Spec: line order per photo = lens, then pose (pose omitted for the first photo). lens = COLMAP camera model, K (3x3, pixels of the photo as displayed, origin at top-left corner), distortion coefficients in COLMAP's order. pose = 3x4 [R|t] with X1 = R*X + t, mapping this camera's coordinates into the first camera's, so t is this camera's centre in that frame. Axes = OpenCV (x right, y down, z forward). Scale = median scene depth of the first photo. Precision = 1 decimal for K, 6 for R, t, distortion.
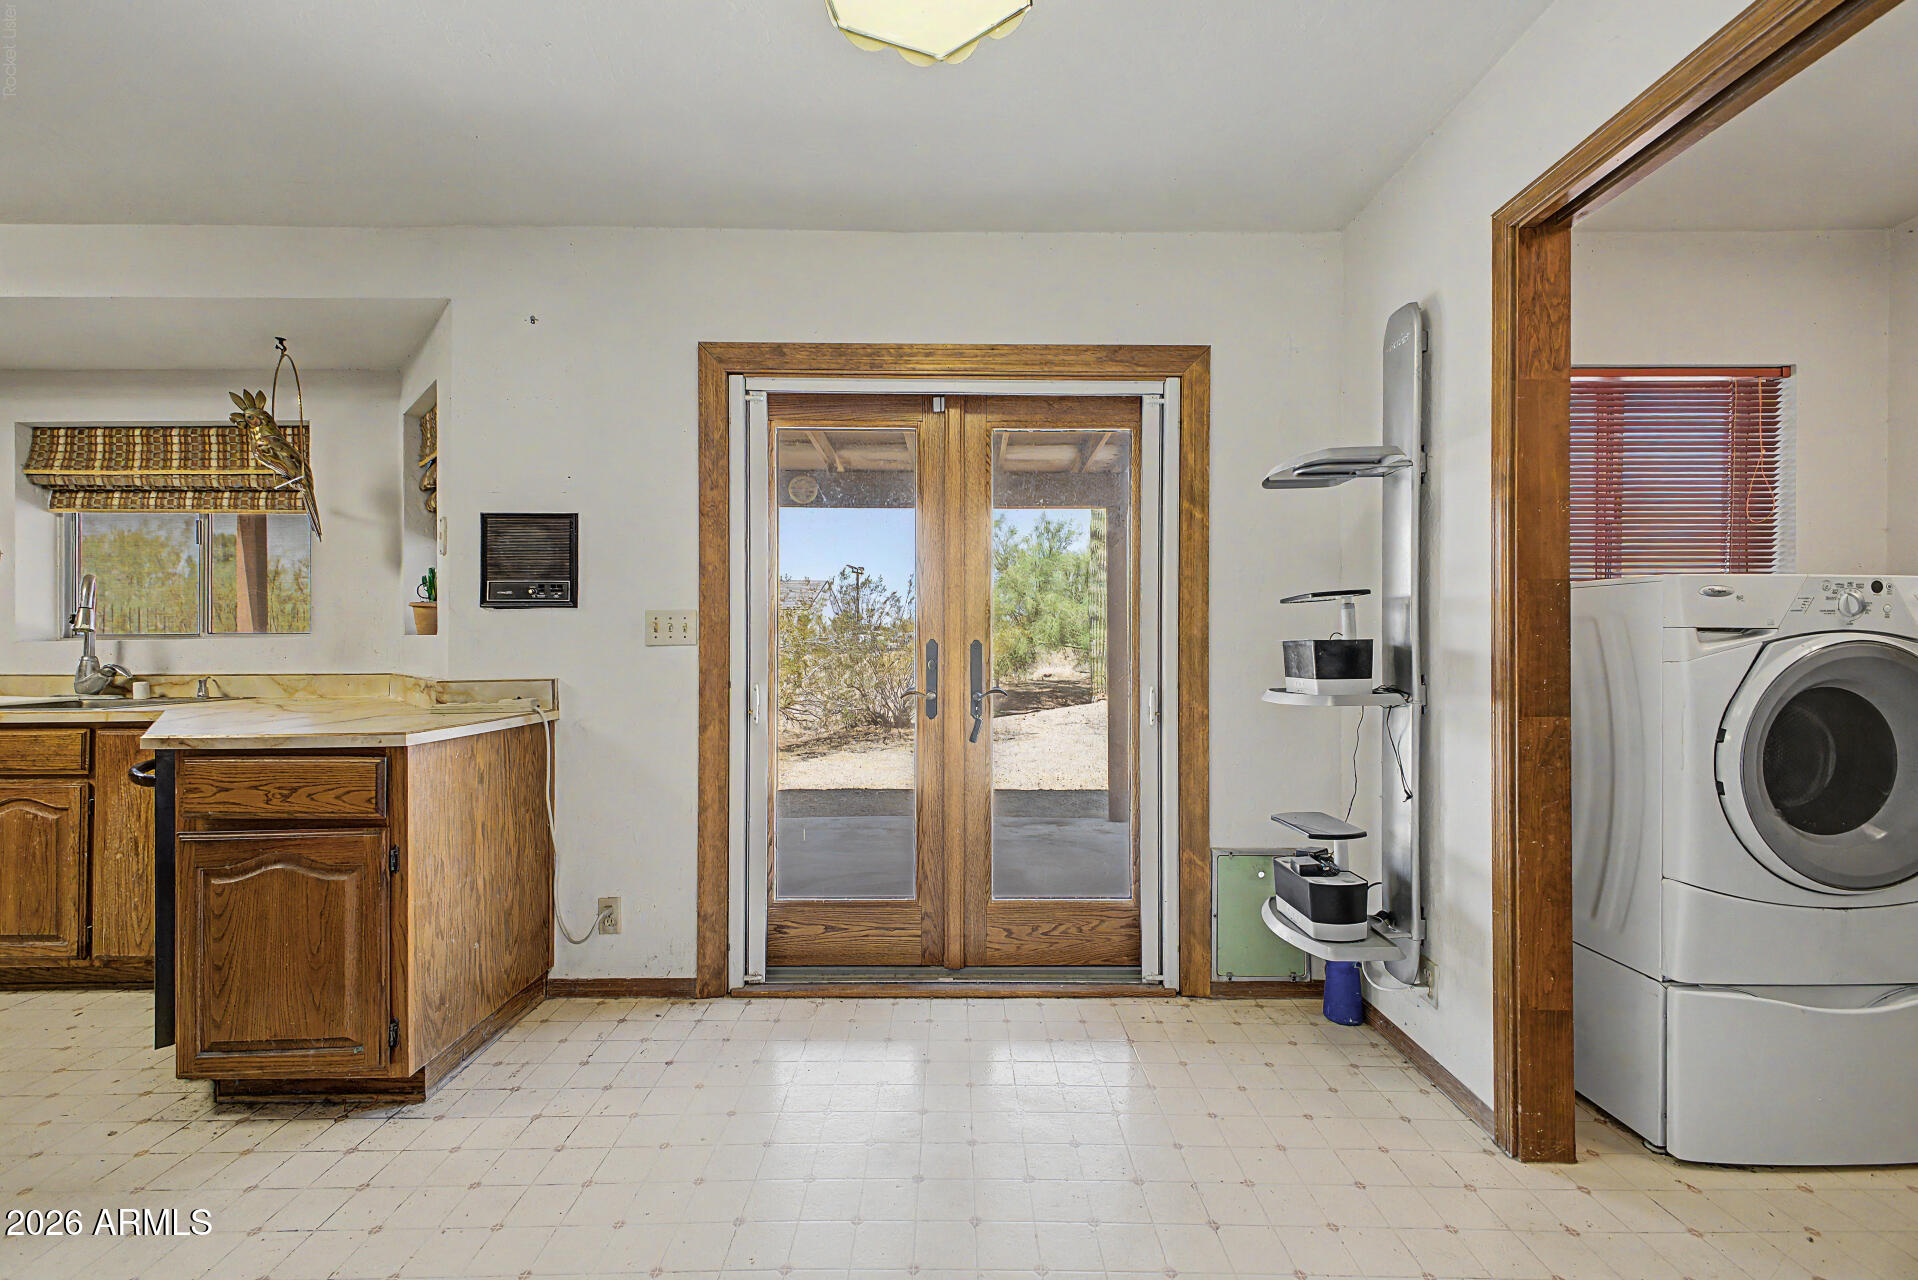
lens RADIAL K [[772.0, 0, 958.4], [0, 772.0, 637.6], [0, 0, 1]] dist [0.021485, -0.002116]
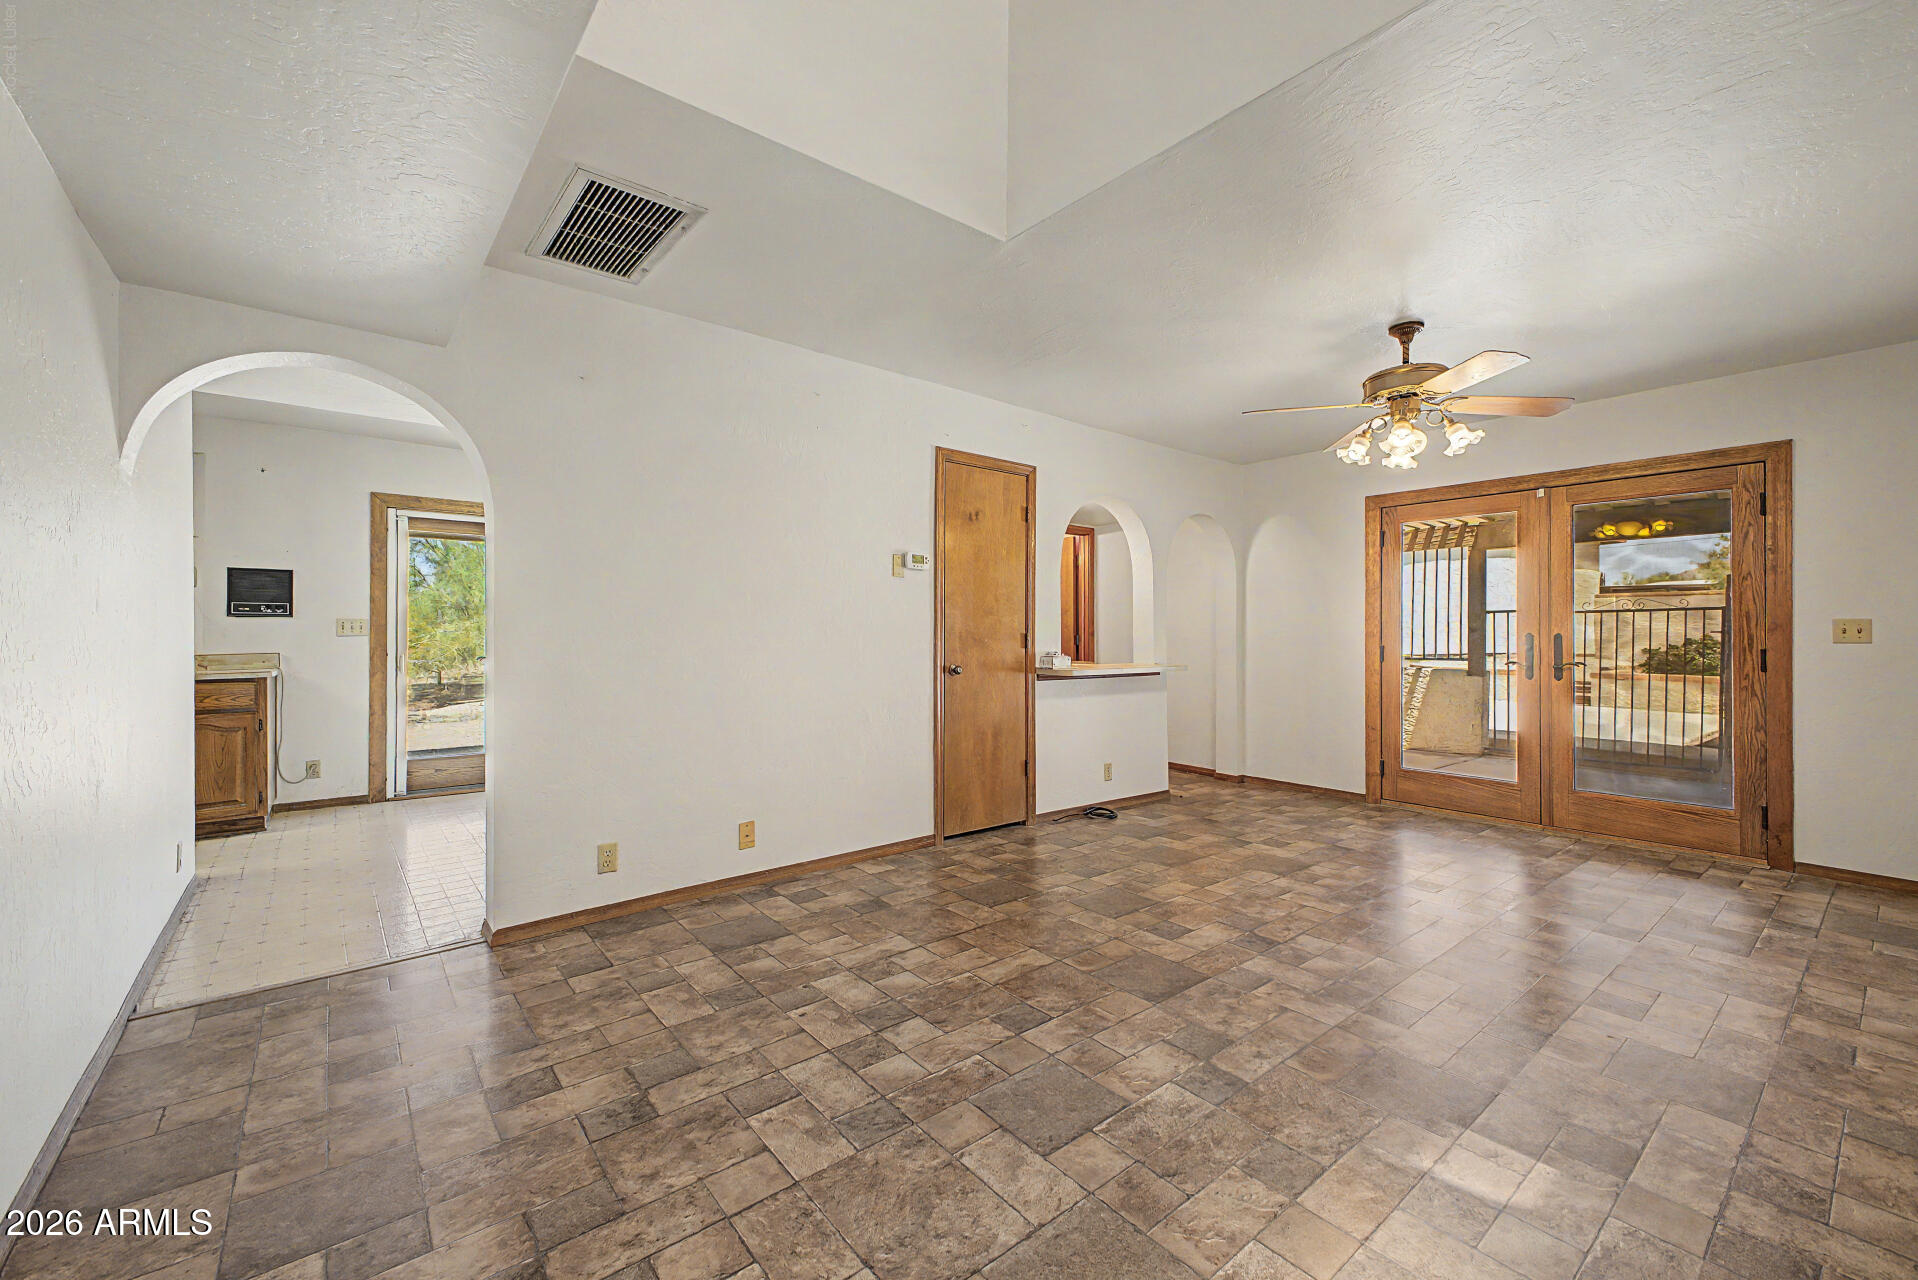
lens RADIAL K [[772.0, 0, 964.5], [0, 772.0, 632.5], [0, 0, 1]] dist [0.021485, -0.002116]
pose [[0.782335, -0.000112, 0.622858, -0.392971], [-0.001513, 0.999997, 0.002079, -0.006073], [-0.622856, -0.002569, 0.782333, -1.651726]]
